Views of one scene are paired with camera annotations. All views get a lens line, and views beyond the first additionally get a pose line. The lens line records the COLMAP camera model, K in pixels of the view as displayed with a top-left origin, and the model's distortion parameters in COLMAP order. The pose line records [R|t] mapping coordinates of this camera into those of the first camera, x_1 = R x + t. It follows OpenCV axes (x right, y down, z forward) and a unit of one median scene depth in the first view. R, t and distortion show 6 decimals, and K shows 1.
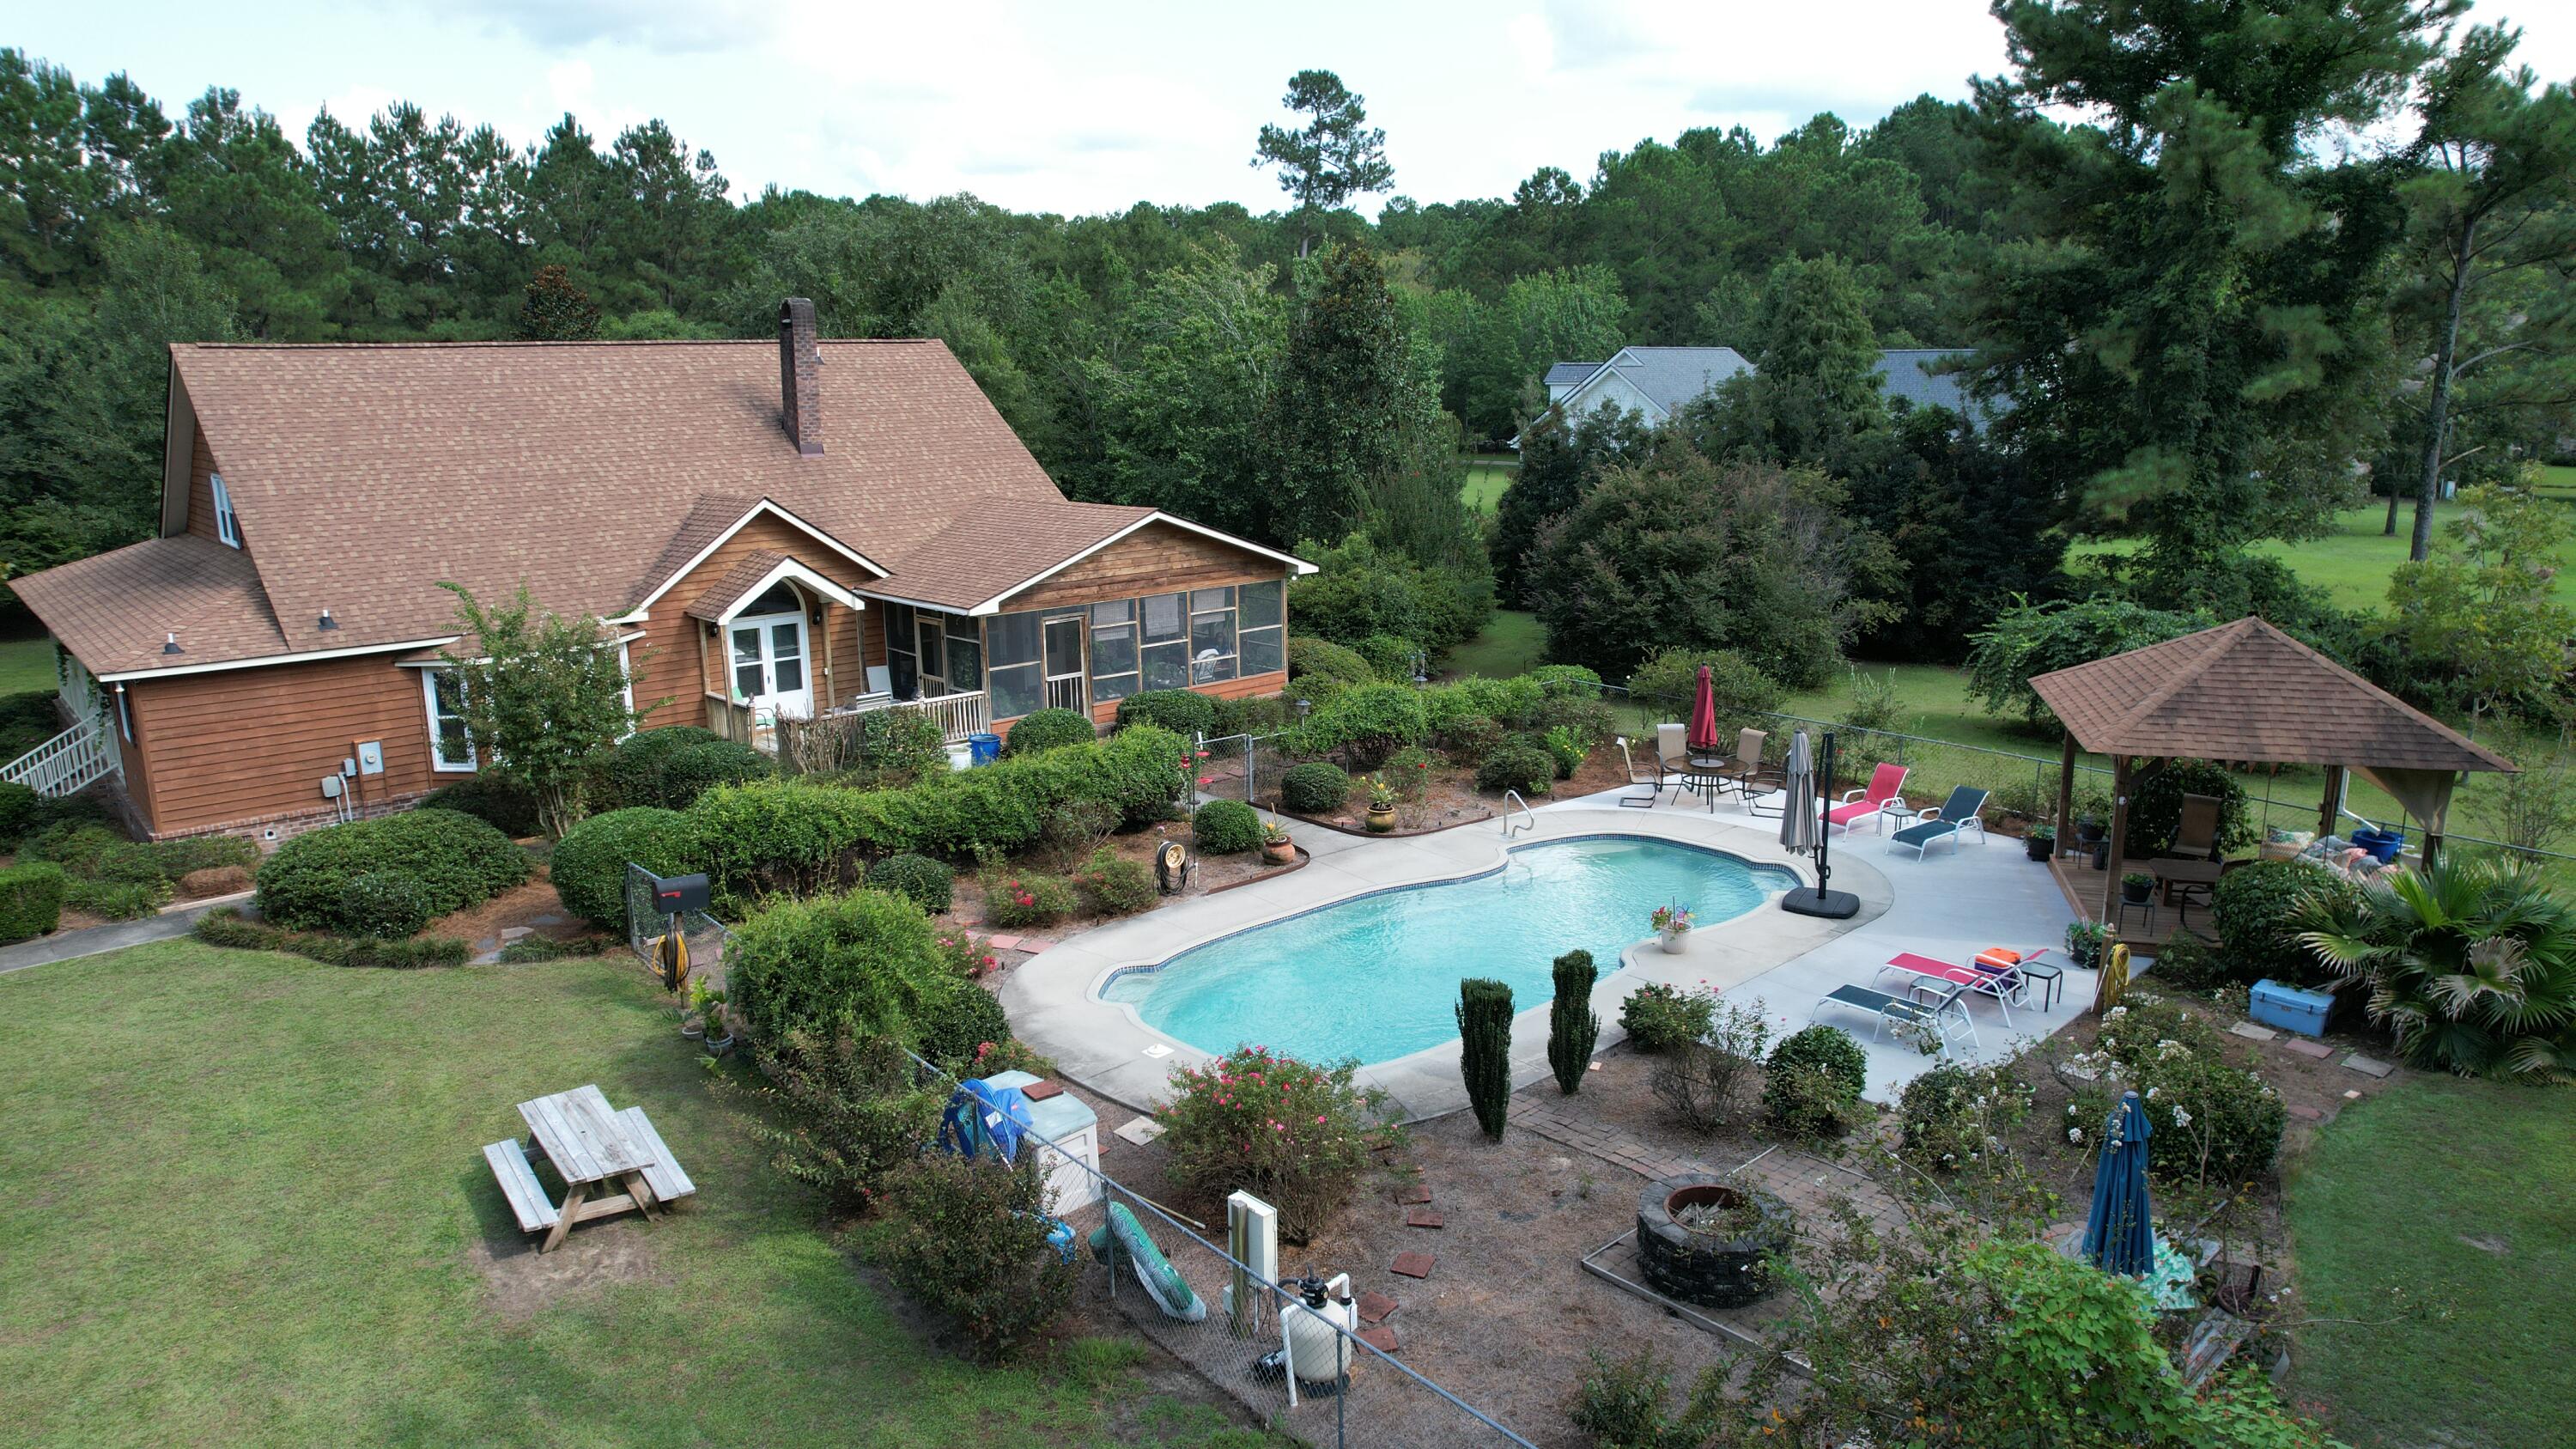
lens RADIAL K [[1609.6, 0, 1297.5], [0, 1609.6, 730.2], [0, 0, 1]] dist [-0.069865, 0.050953]
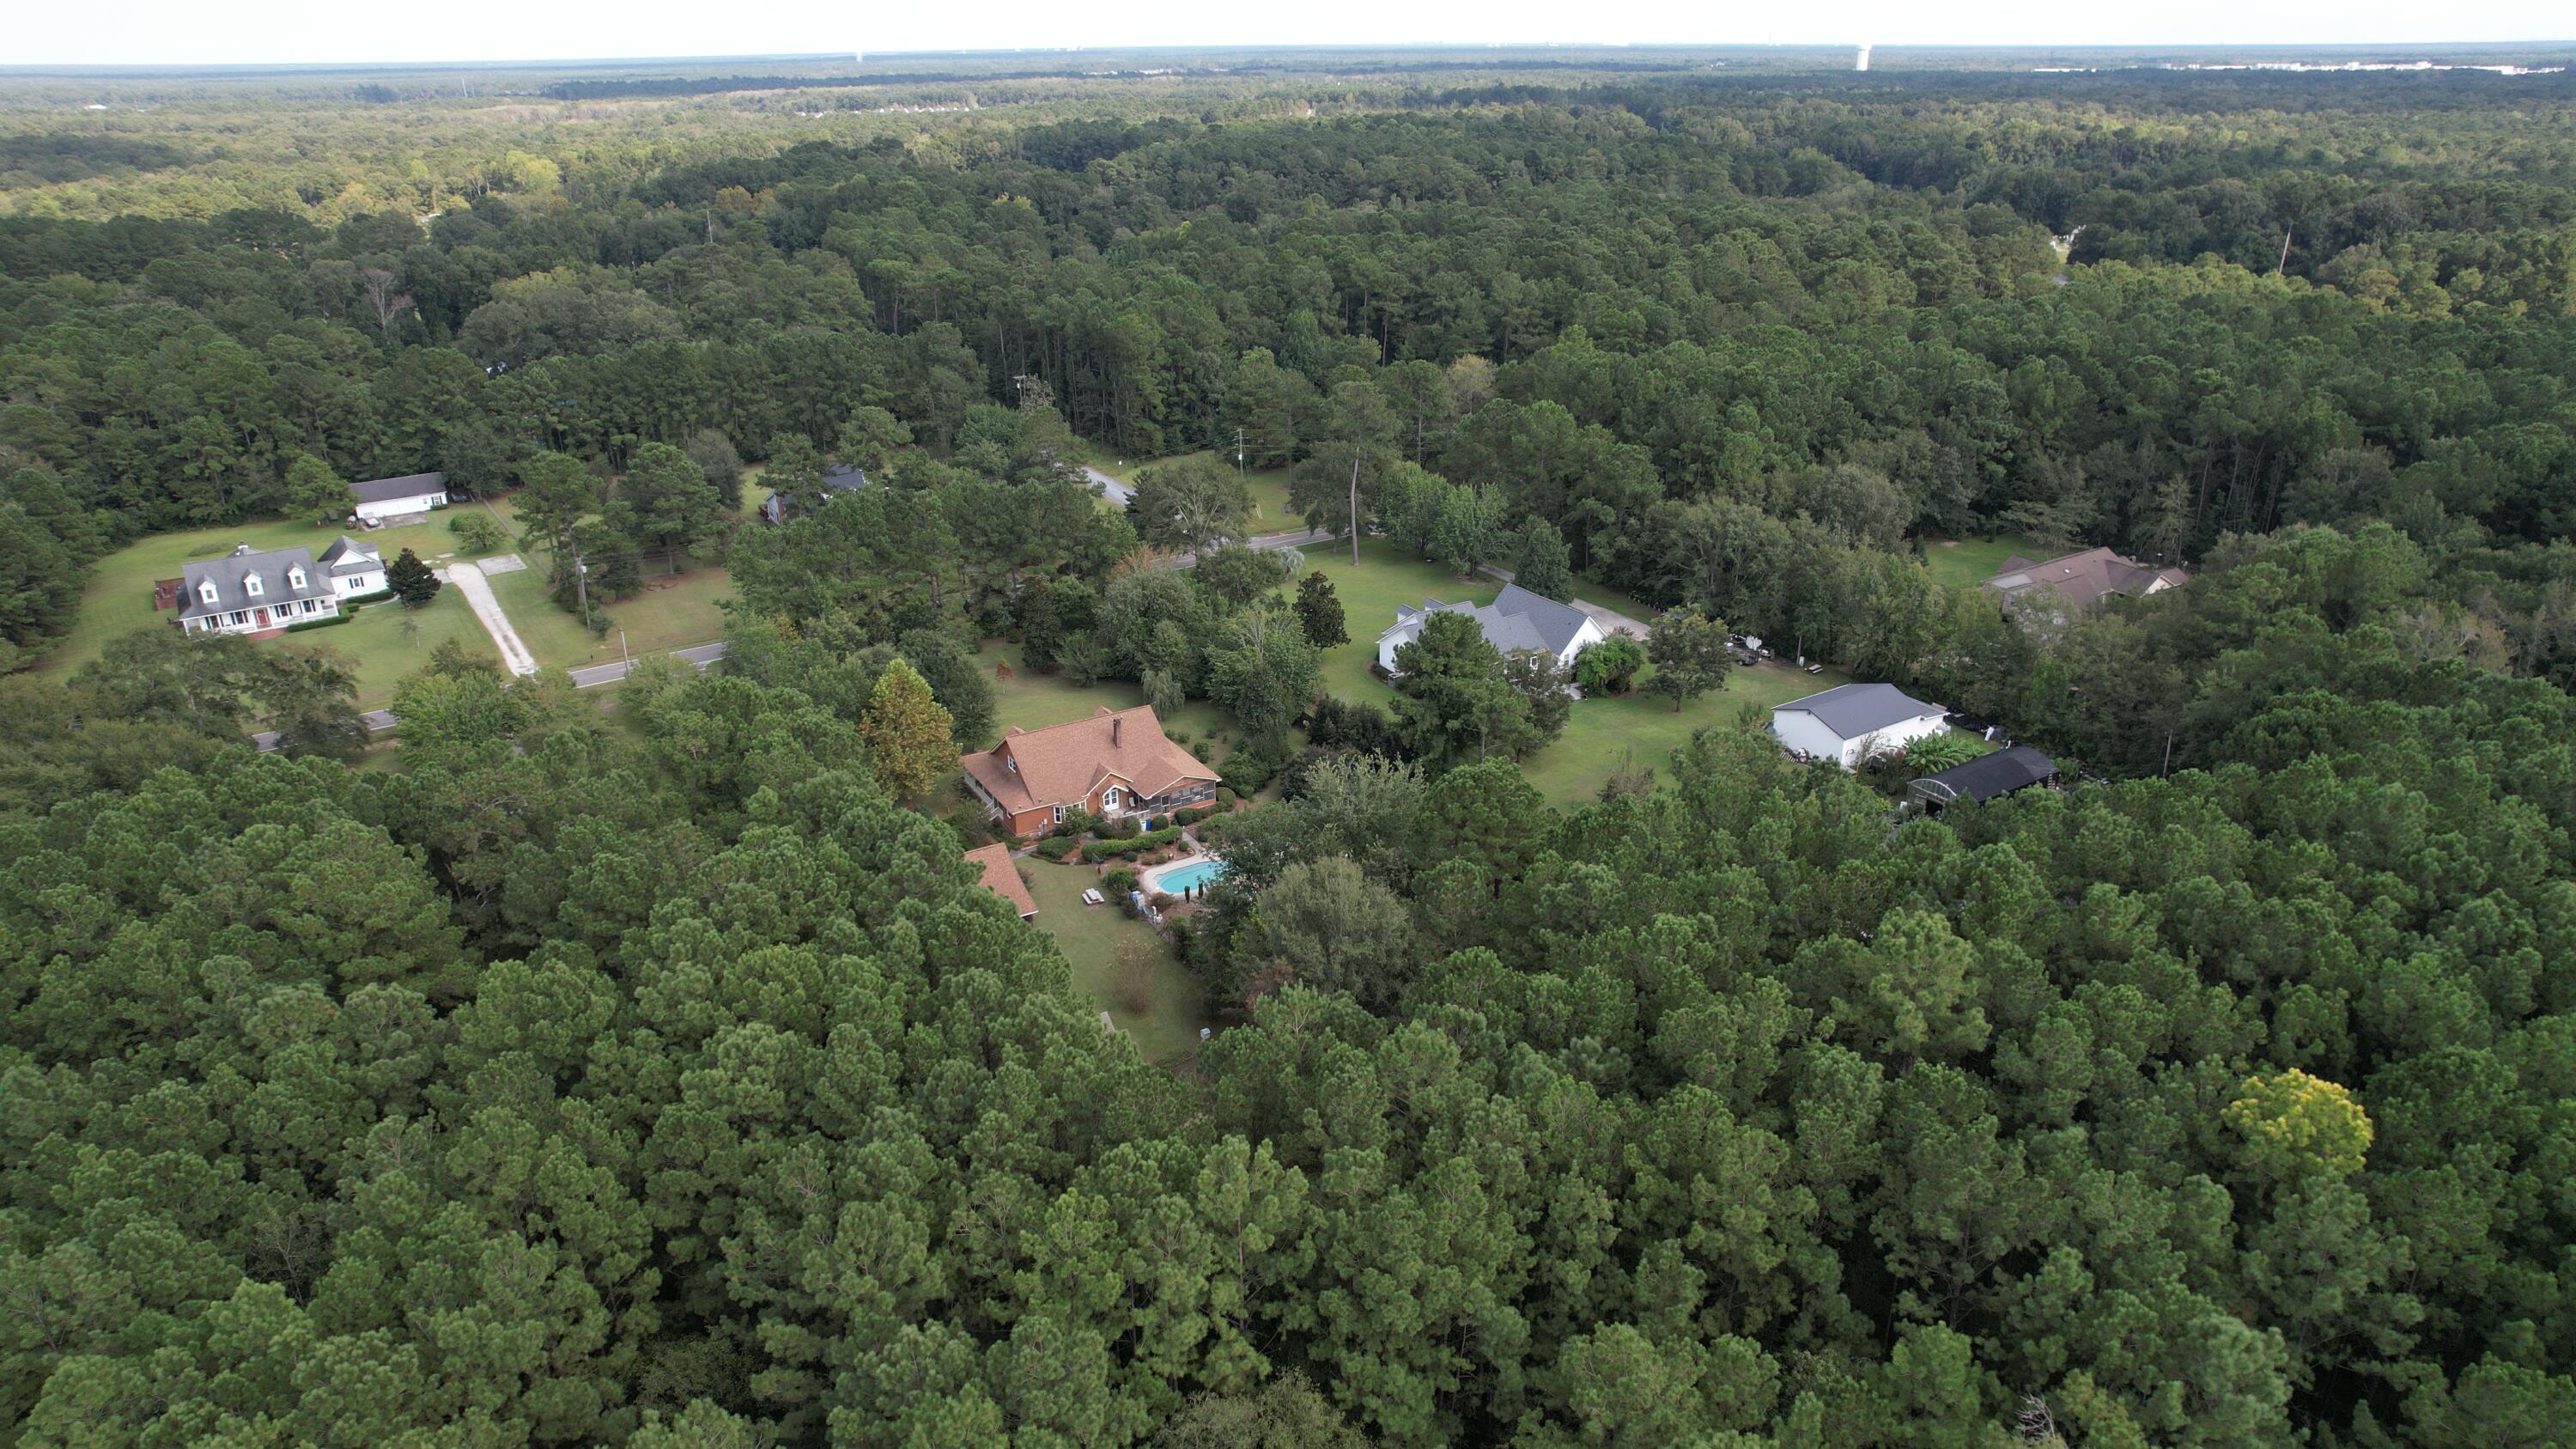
lens RADIAL K [[1609.6, 0, 1297.5], [0, 1609.6, 730.2], [0, 0, 1]] dist [-0.069865, 0.050953]
pose [[0.979505, 0.081628, -0.184136, 1.254222], [-0.045284, 0.980041, 0.193567, -1.344416], [0.196262, -0.181261, 0.963652, -4.025326]]
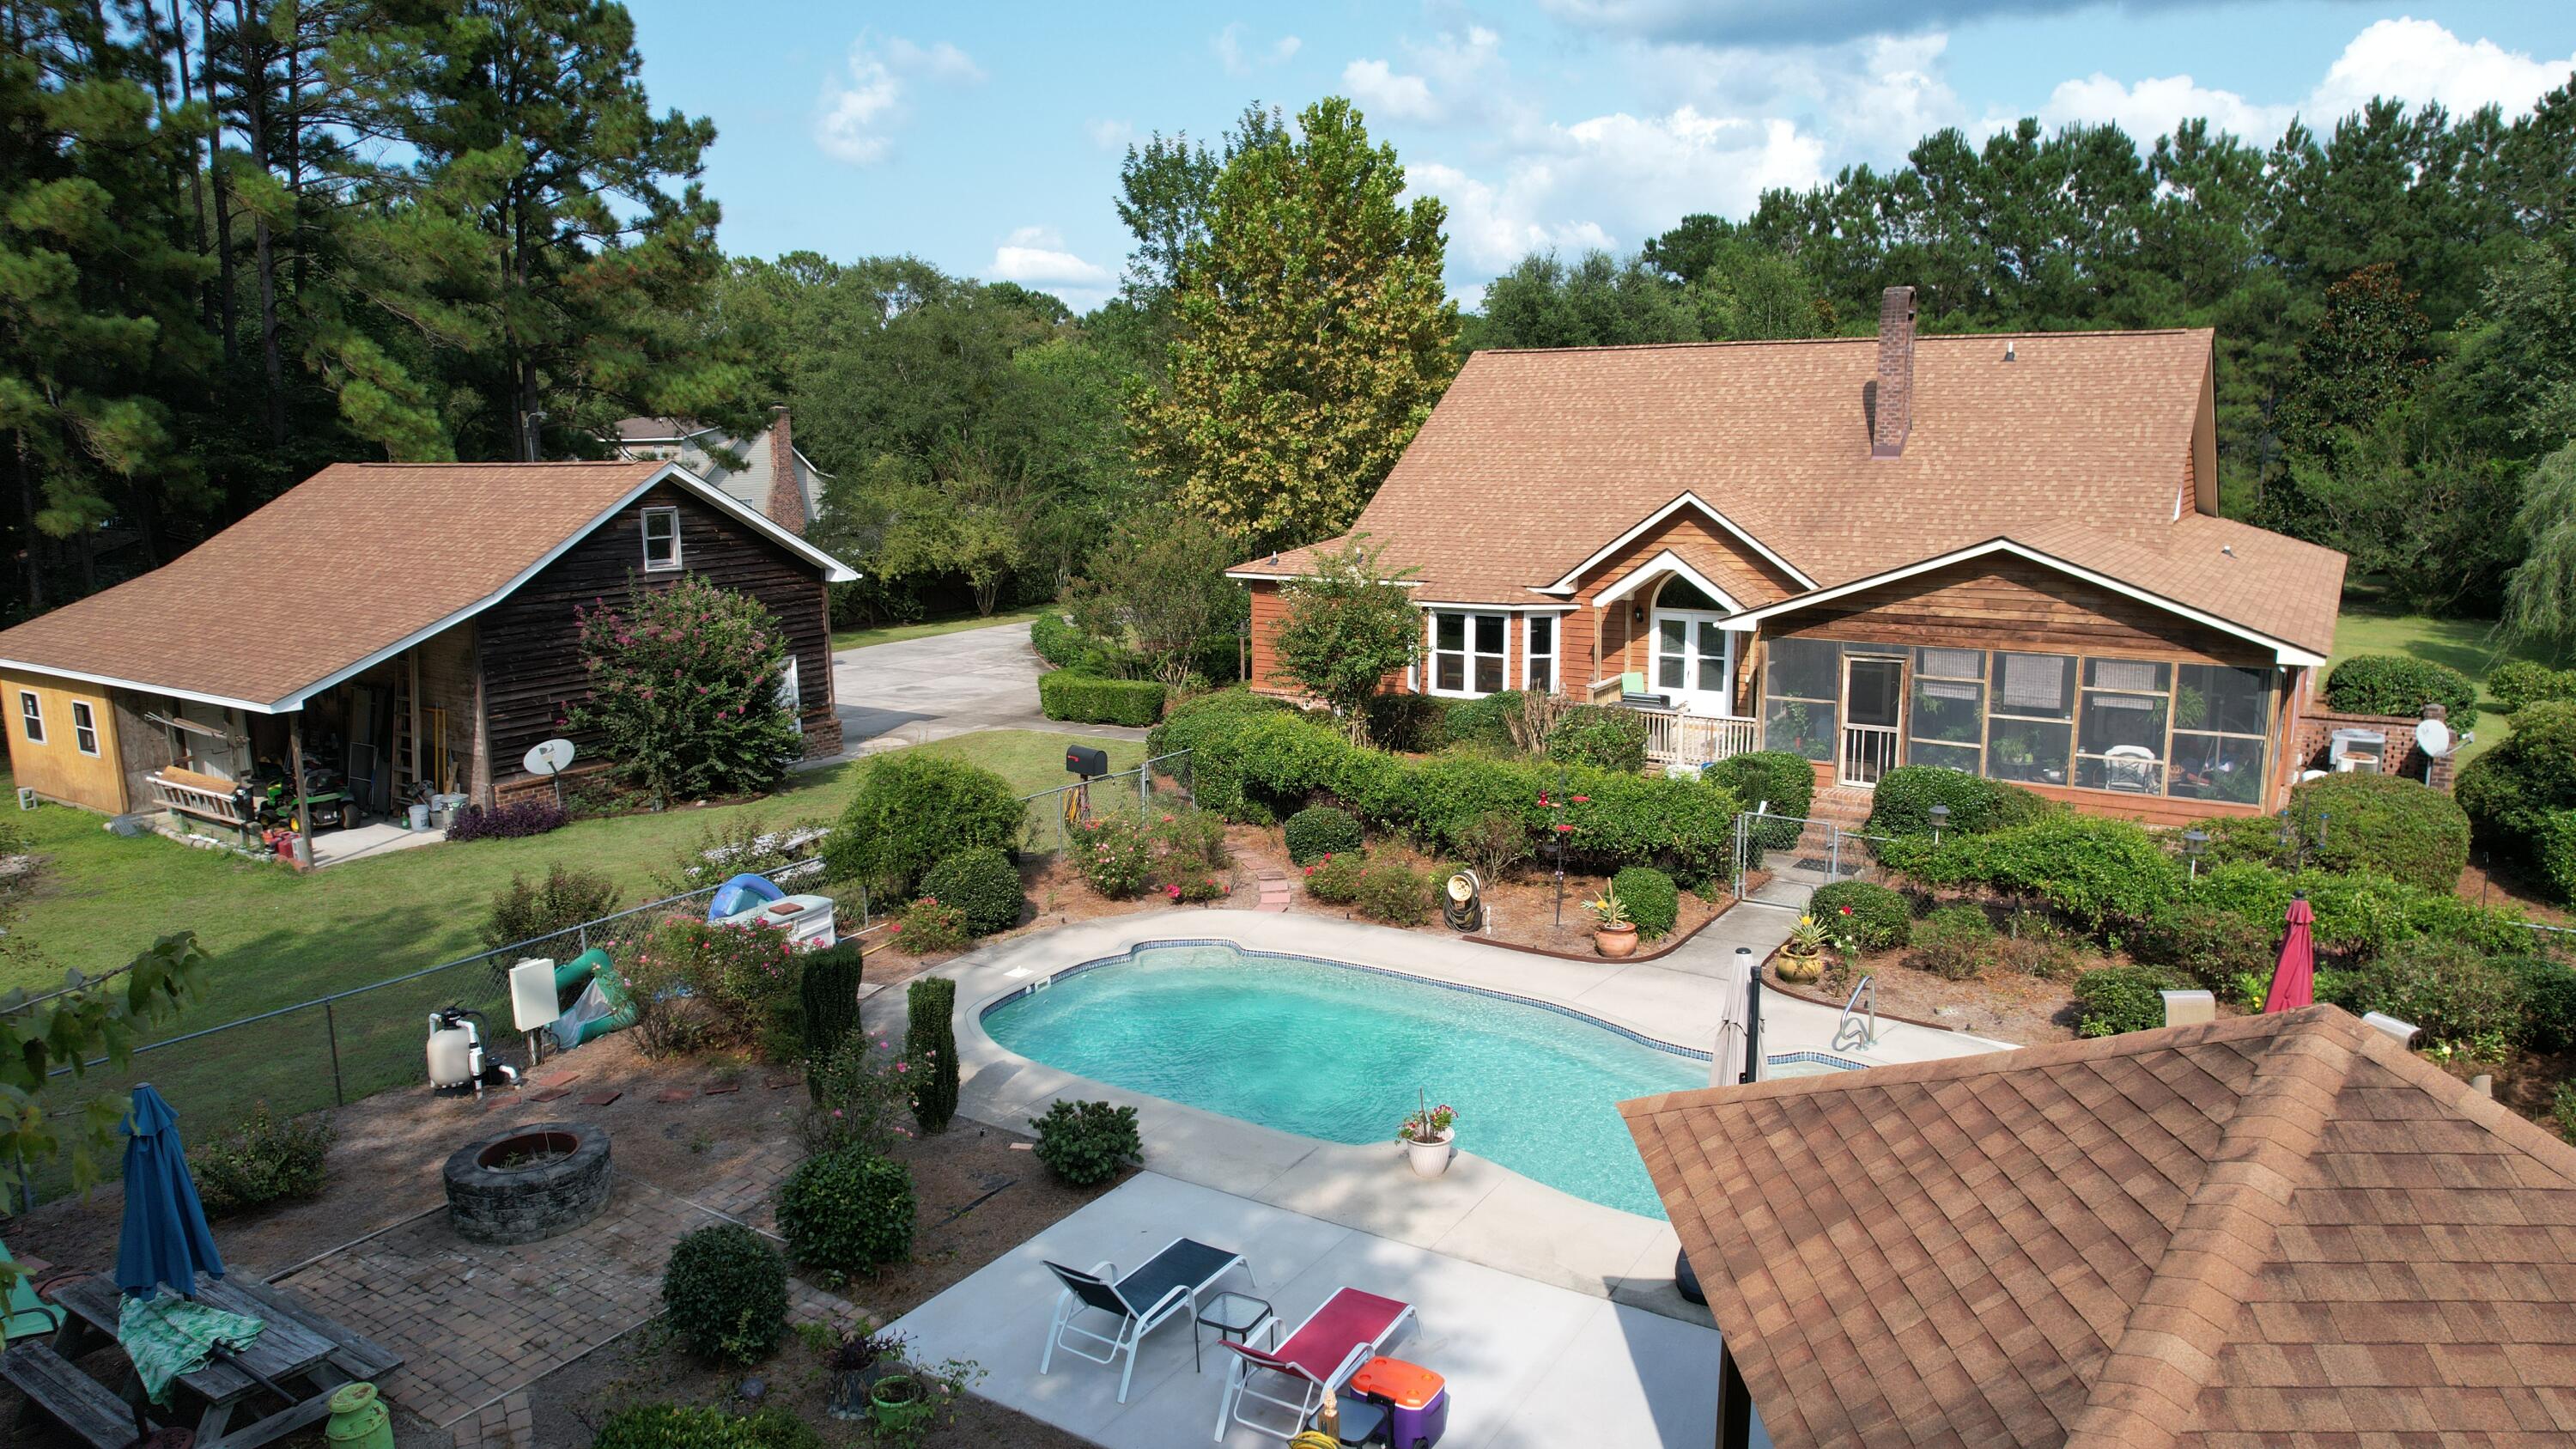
lens RADIAL K [[1609.6, 0, 1297.5], [0, 1609.6, 730.2], [0, 0, 1]] dist [-0.069865, 0.050953]
pose [[0.267294, 0.187106, -0.945275, 0.552634], [-0.203946, 0.969730, 0.134277, -0.081942], [0.941786, 0.156894, 0.297362, 0.477037]]
